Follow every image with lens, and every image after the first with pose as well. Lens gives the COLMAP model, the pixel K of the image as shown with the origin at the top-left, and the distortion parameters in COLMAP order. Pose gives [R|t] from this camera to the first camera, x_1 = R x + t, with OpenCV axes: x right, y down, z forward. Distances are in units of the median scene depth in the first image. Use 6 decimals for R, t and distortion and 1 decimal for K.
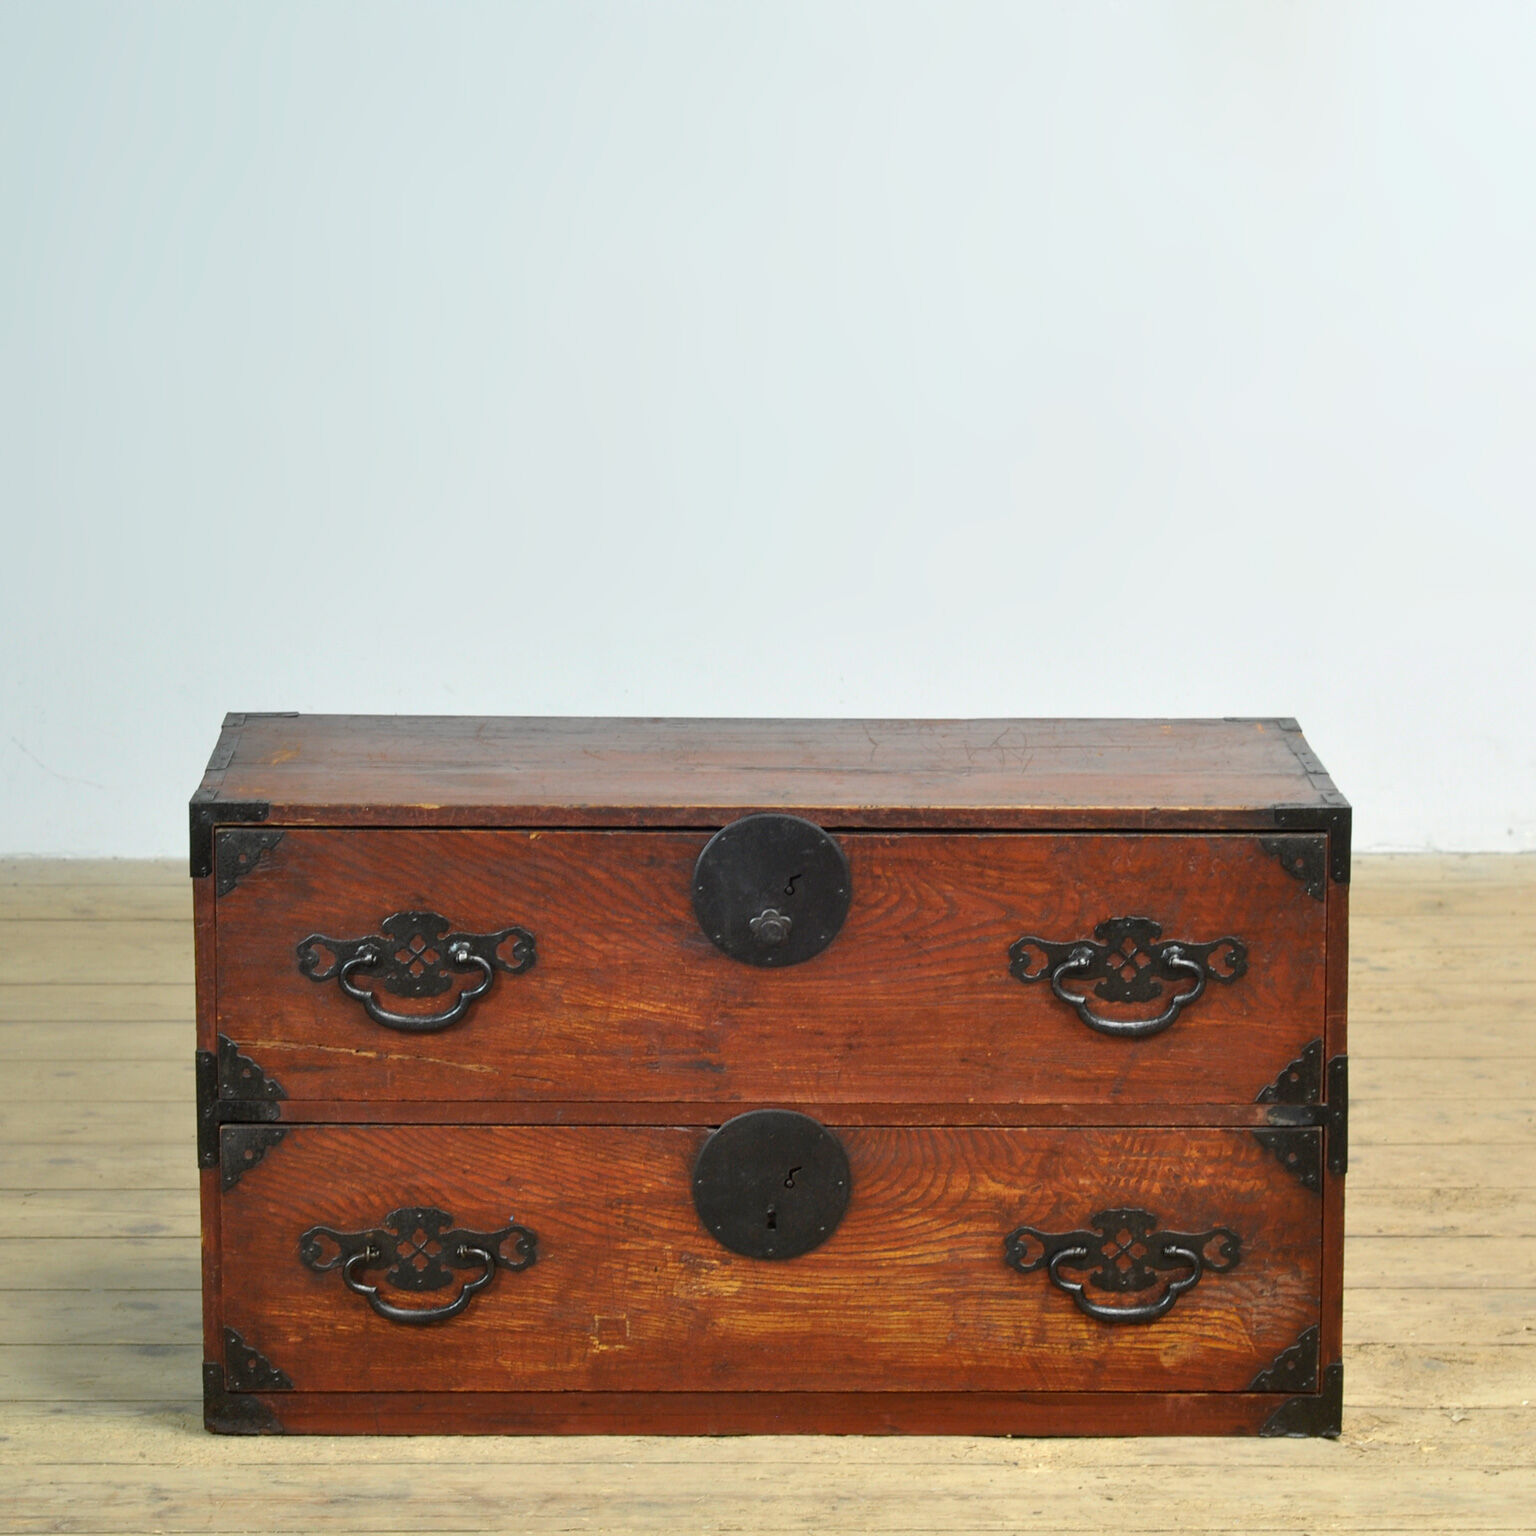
lens RADIAL K [[6535.2, 0, 768.0], [0, 6535.2, 768.0], [0, 0, 1]] dist [0.024040, -1.758069]
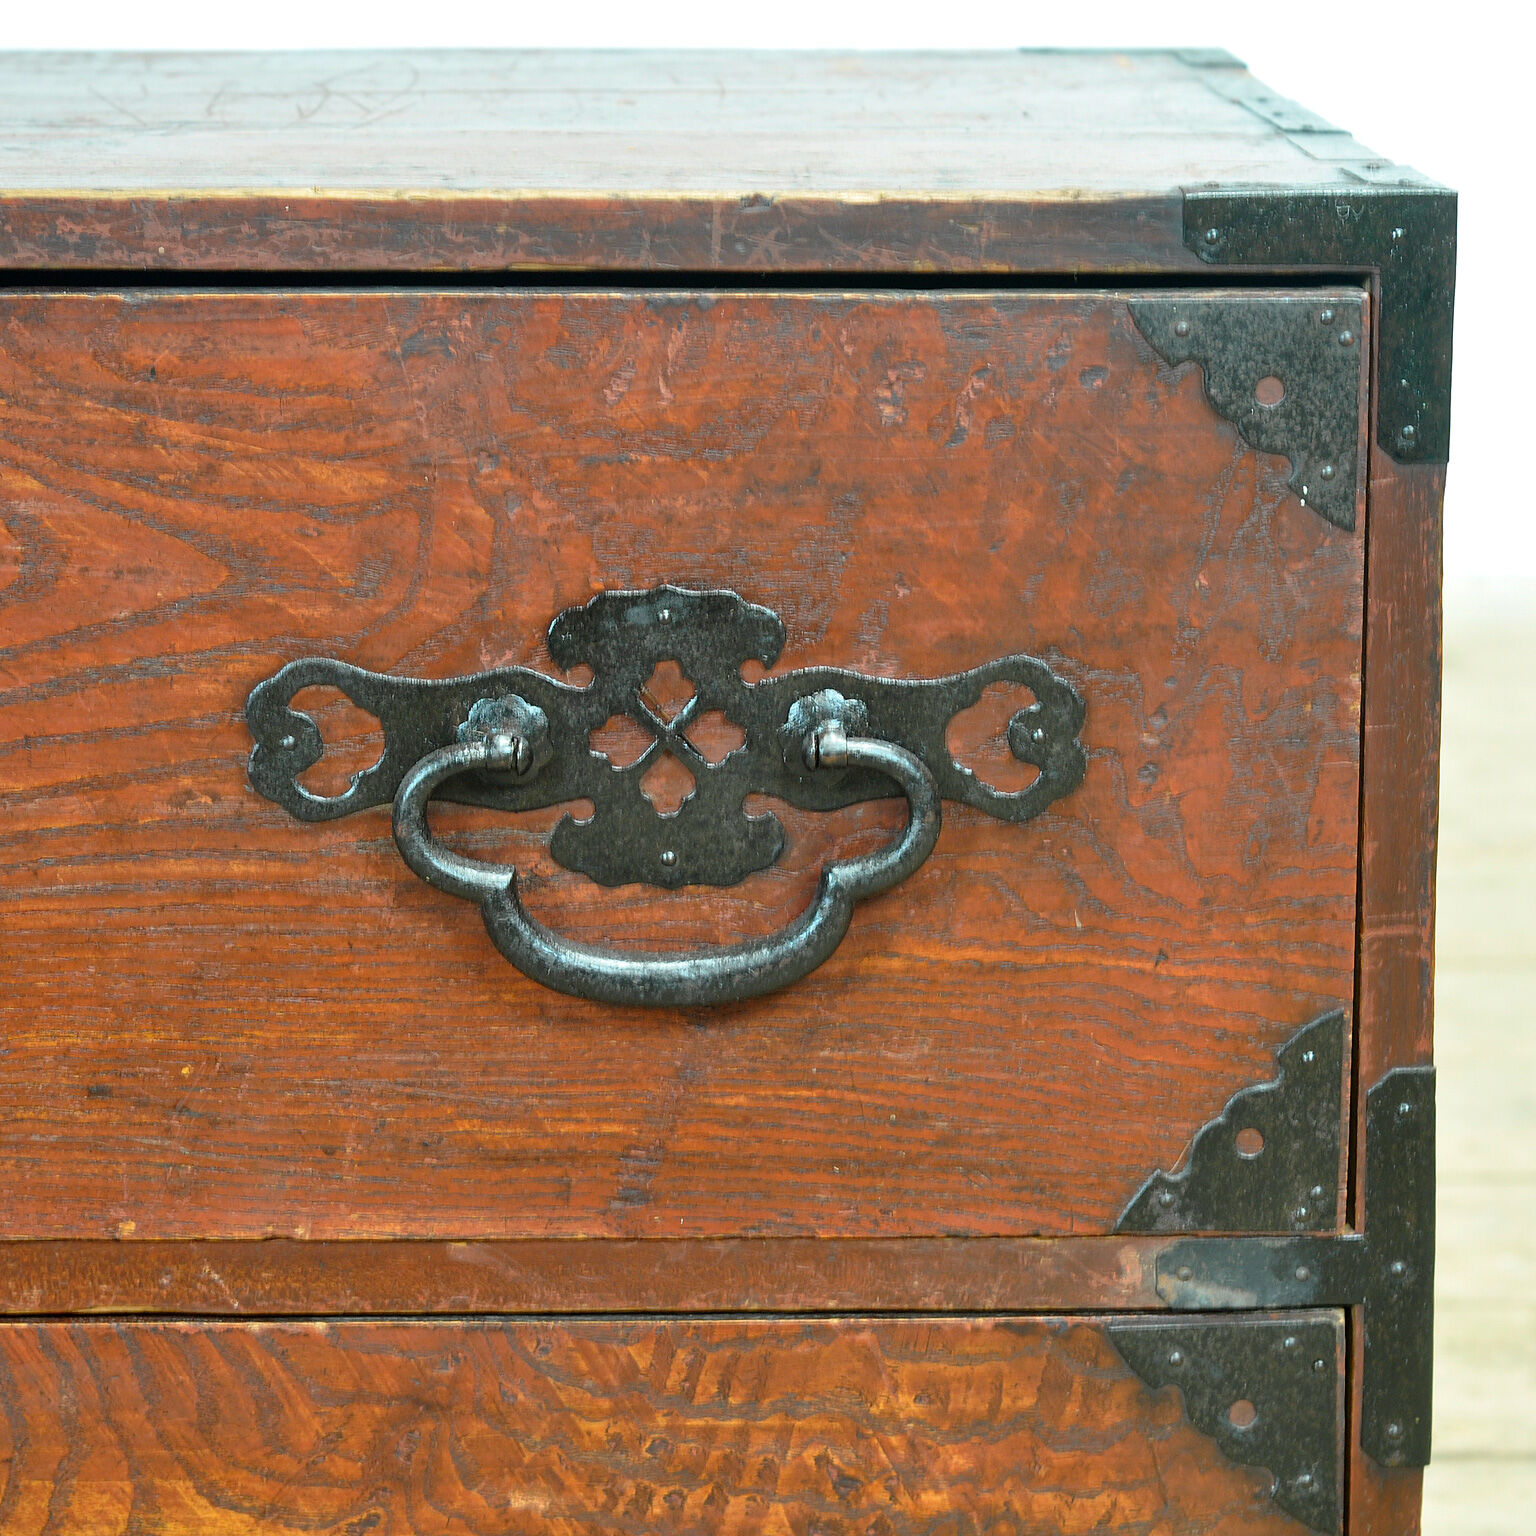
lens RADIAL K [[5772.1, 0, 768.0], [0, 5772.1, 768.0], [0, 0, 1]] dist [-0.048099, -0.297721]
pose [[0.999898, -0.003614, 0.013825, 0.056007], [0.003260, 0.999668, 0.025574, 0.024230], [-0.013913, -0.025527, 0.999577, 0.748909]]
